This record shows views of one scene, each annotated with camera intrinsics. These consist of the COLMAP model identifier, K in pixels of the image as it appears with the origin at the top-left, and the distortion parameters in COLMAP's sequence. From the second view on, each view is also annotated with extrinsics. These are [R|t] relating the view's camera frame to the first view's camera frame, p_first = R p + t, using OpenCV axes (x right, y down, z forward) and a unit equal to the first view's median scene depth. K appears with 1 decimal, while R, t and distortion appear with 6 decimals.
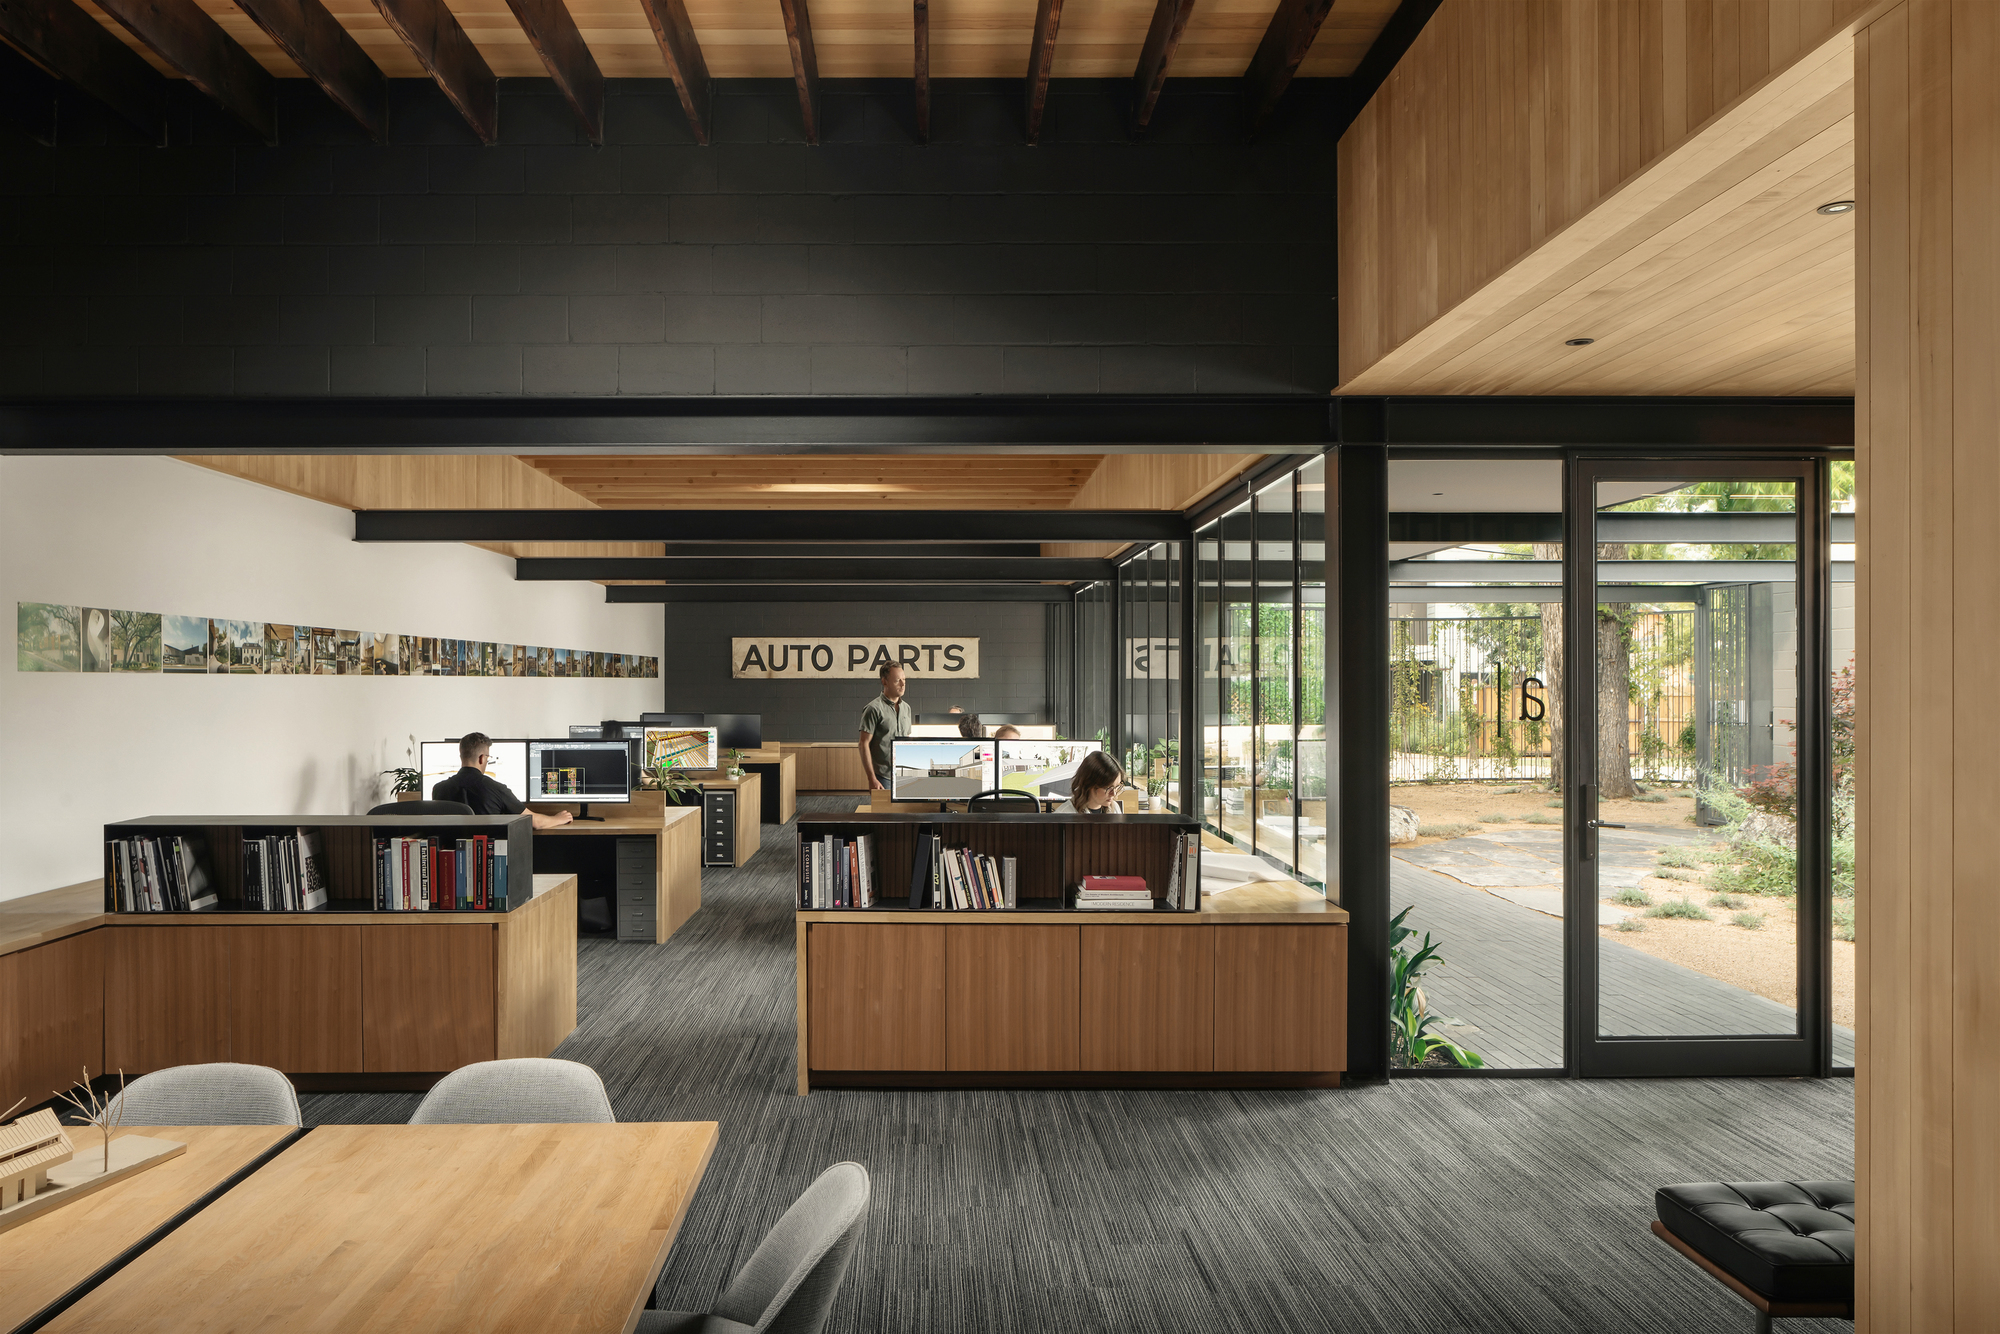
lens RADIAL K [[1417.3, 0, 996.3], [0, 1417.3, 673.5], [0, 0, 1]] dist [-0.010088, 0.000517]
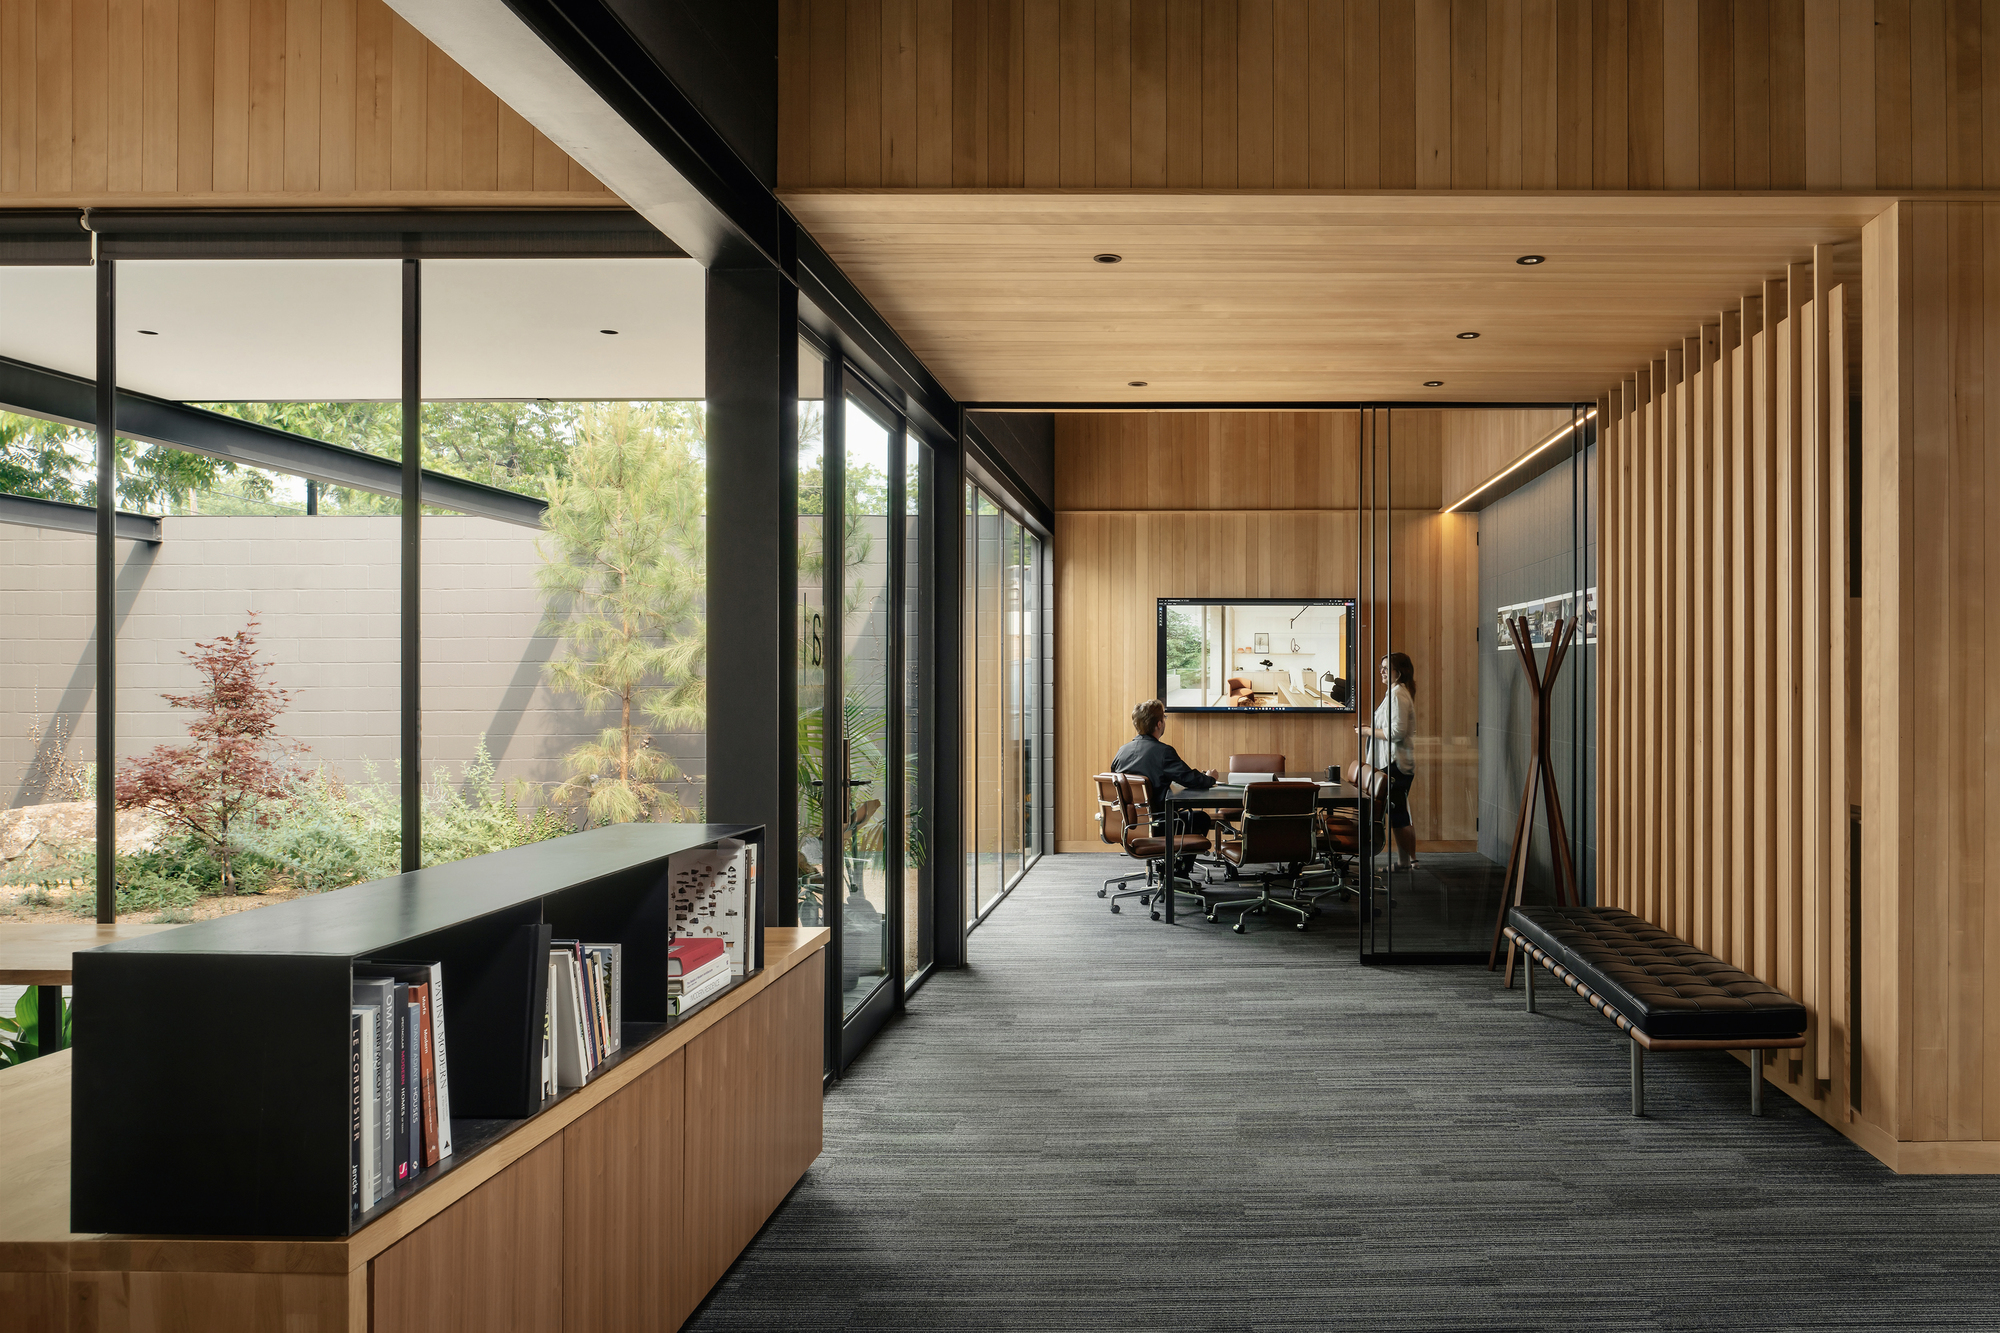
lens RADIAL K [[1417.3, 0, 999.6], [0, 1417.3, 678.9], [0, 0, 1]] dist [-0.010088, 0.000517]
pose [[0.035828, 0.008503, 0.999322, -0.470331], [-0.007061, 0.999941, -0.008256, 0.049232], [-0.999333, -0.006760, 0.035886, 0.897451]]
